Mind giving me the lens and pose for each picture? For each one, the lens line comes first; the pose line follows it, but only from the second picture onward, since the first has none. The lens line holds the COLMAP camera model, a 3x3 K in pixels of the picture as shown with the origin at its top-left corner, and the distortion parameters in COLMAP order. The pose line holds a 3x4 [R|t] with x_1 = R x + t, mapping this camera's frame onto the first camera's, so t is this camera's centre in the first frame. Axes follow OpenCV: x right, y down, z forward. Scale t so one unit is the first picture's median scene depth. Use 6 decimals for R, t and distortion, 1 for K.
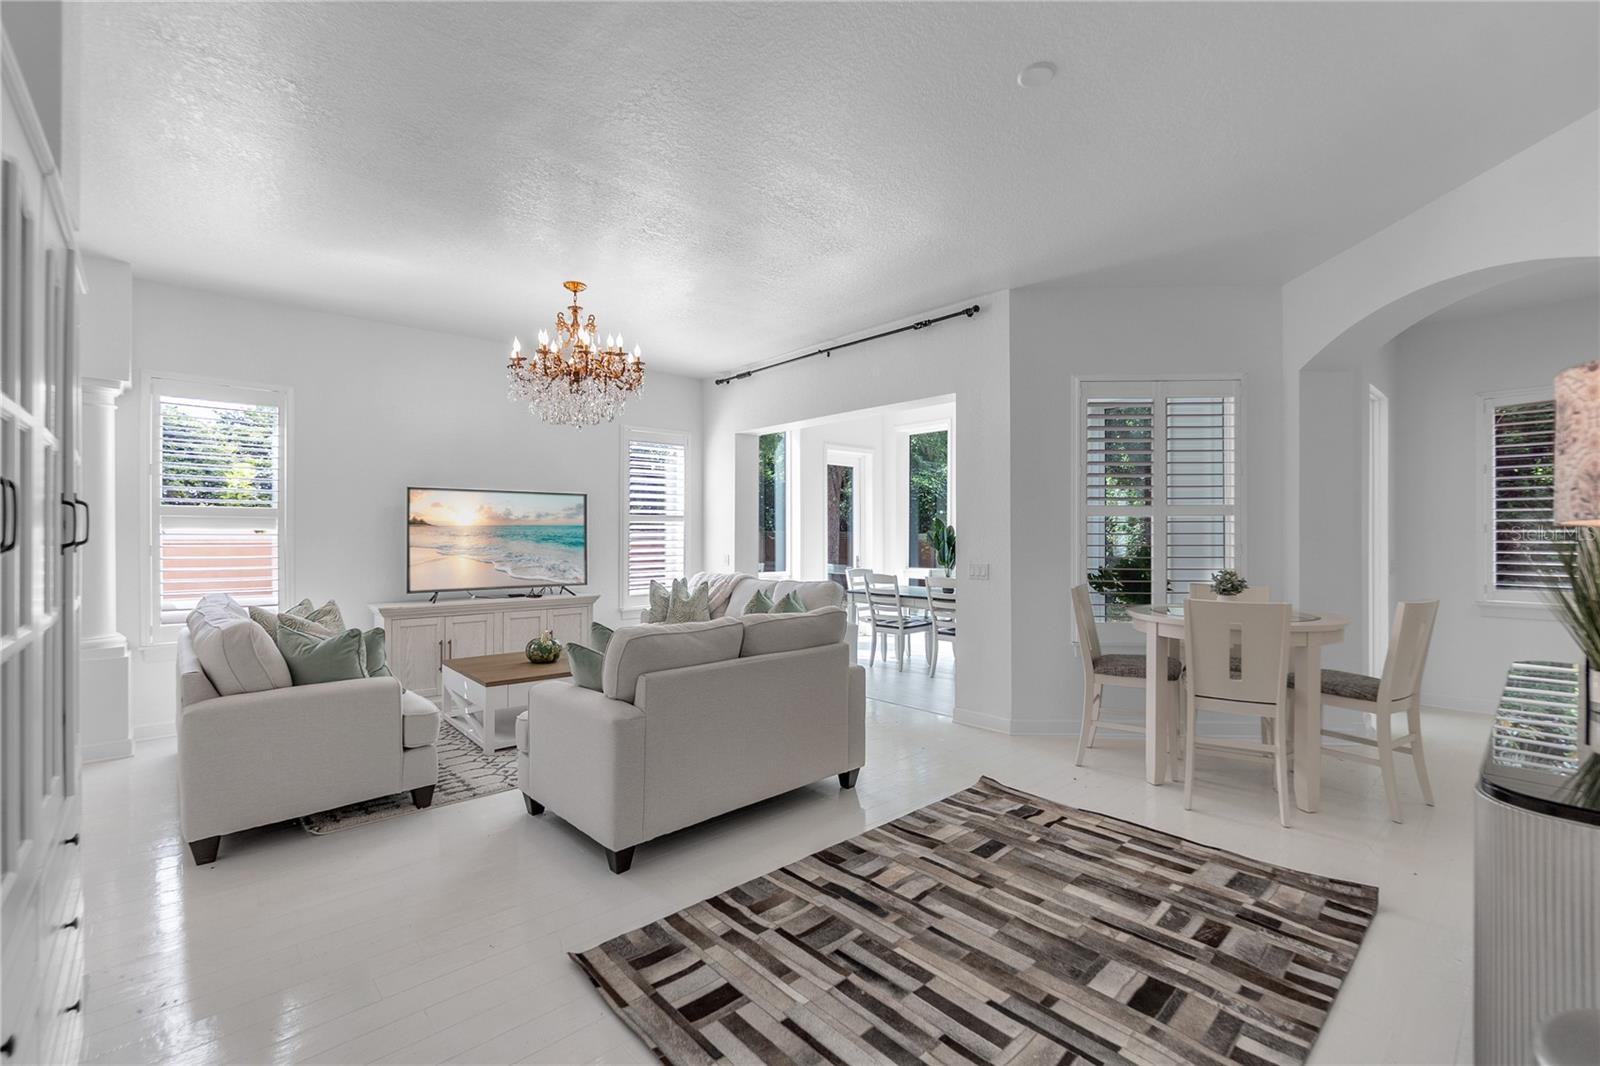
lens RADIAL K [[702.2, 0, 803.7], [0, 702.2, 533.8], [0, 0, 1]] dist [-0.002606, -0.000121]
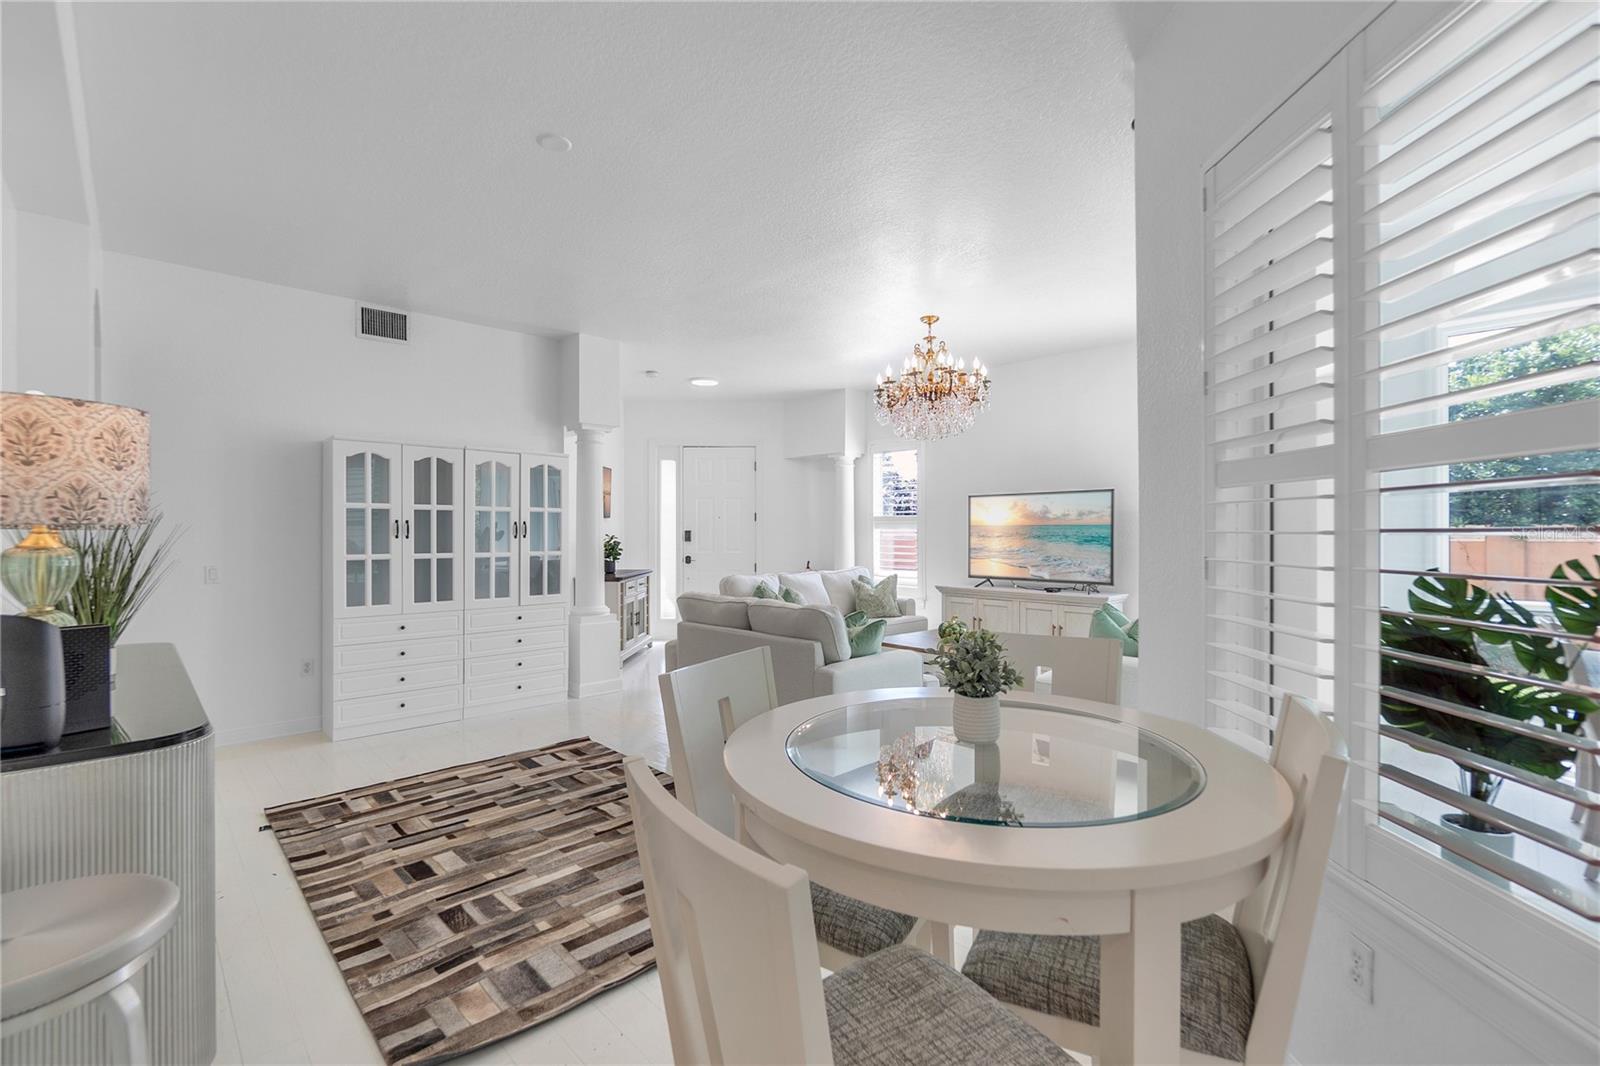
lens RADIAL K [[702.2, 0, 803.7], [0, 702.2, 533.8], [0, 0, 1]] dist [-0.002606, -0.000121]
pose [[0.019778, 0.002570, -0.999801, 1.698849], [0.000678, 0.999996, 0.002584, 0.000171], [0.999804, -0.000729, 0.019776, 1.559377]]
